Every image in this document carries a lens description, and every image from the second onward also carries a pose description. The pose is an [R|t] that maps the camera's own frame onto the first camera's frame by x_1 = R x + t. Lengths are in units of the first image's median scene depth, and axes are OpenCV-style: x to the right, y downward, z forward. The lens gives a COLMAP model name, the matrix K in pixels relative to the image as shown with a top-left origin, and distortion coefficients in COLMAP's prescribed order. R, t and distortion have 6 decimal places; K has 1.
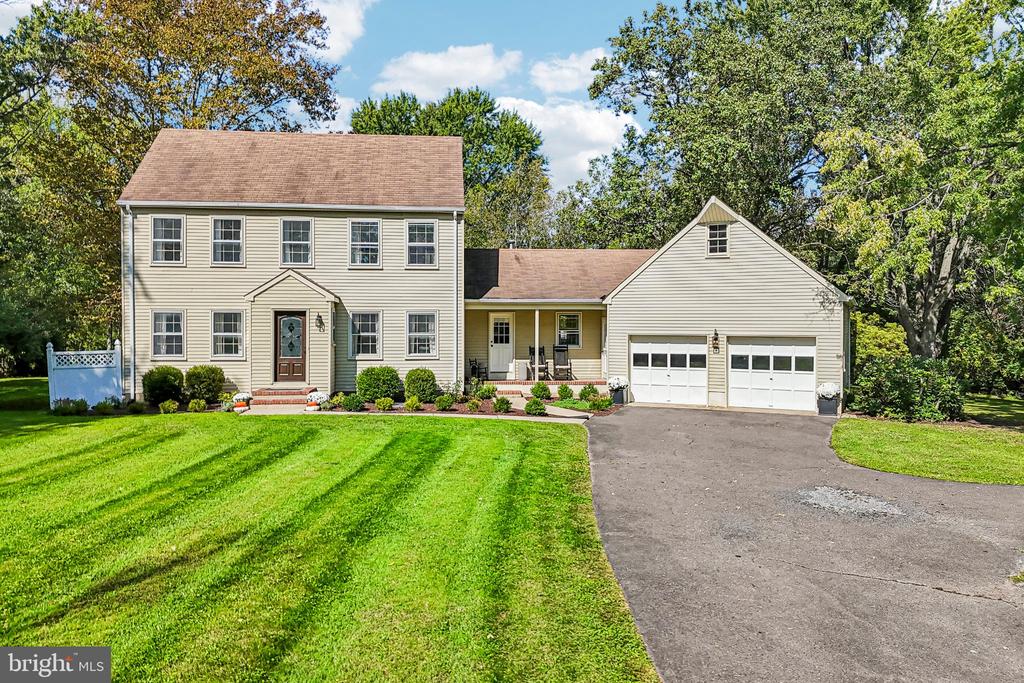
lens RADIAL K [[735.6, 0, 497.2], [0, 735.6, 336.5], [0, 0, 1]] dist [0.021193, -0.013015]
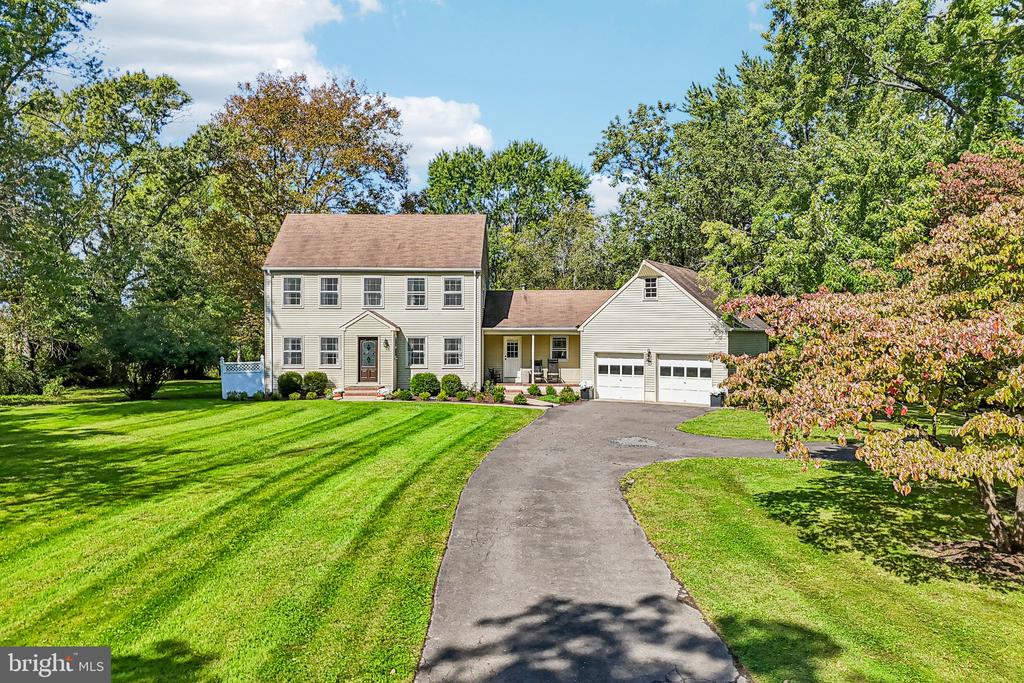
lens RADIAL K [[735.6, 0, 510.6], [0, 735.6, 346.6], [0, 0, 1]] dist [0.021193, -0.013015]
pose [[0.994229, 0.002031, -0.107256, 0.178526], [-0.001876, 0.999997, 0.001554, -0.016136], [0.107259, -0.001344, 0.994230, -0.496460]]
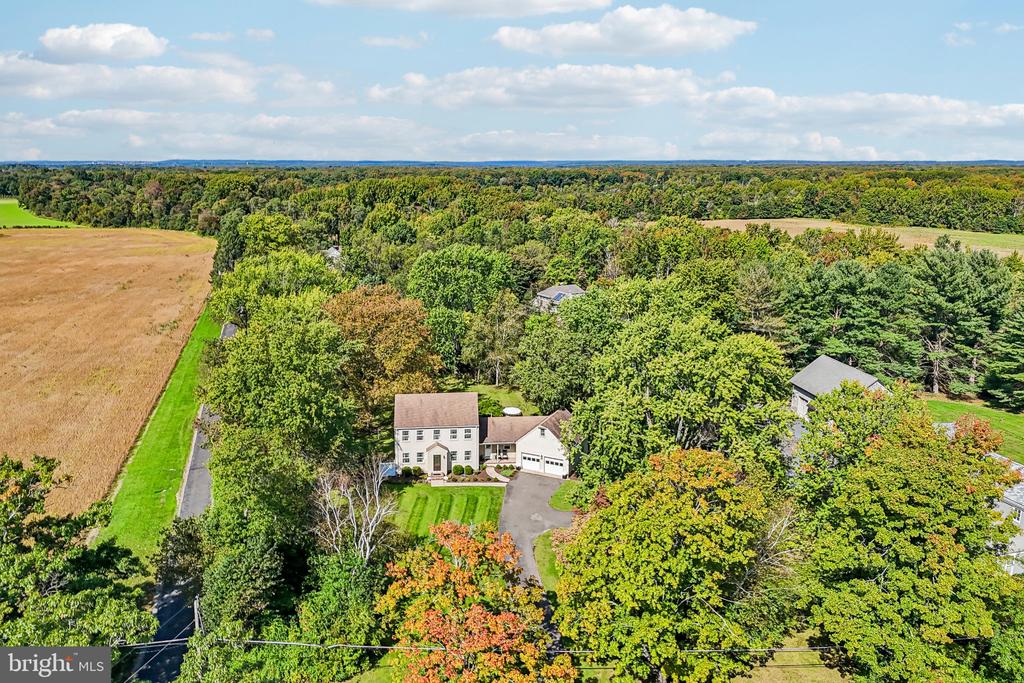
lens RADIAL K [[735.6, 0, 514.7], [0, 735.6, 336.6], [0, 0, 1]] dist [0.021193, -0.013015]
pose [[0.999717, 0.002190, 0.023689, 0.054014], [-0.007107, 0.977780, 0.209515, -1.464942], [-0.022704, -0.209624, 0.977518, -2.754826]]
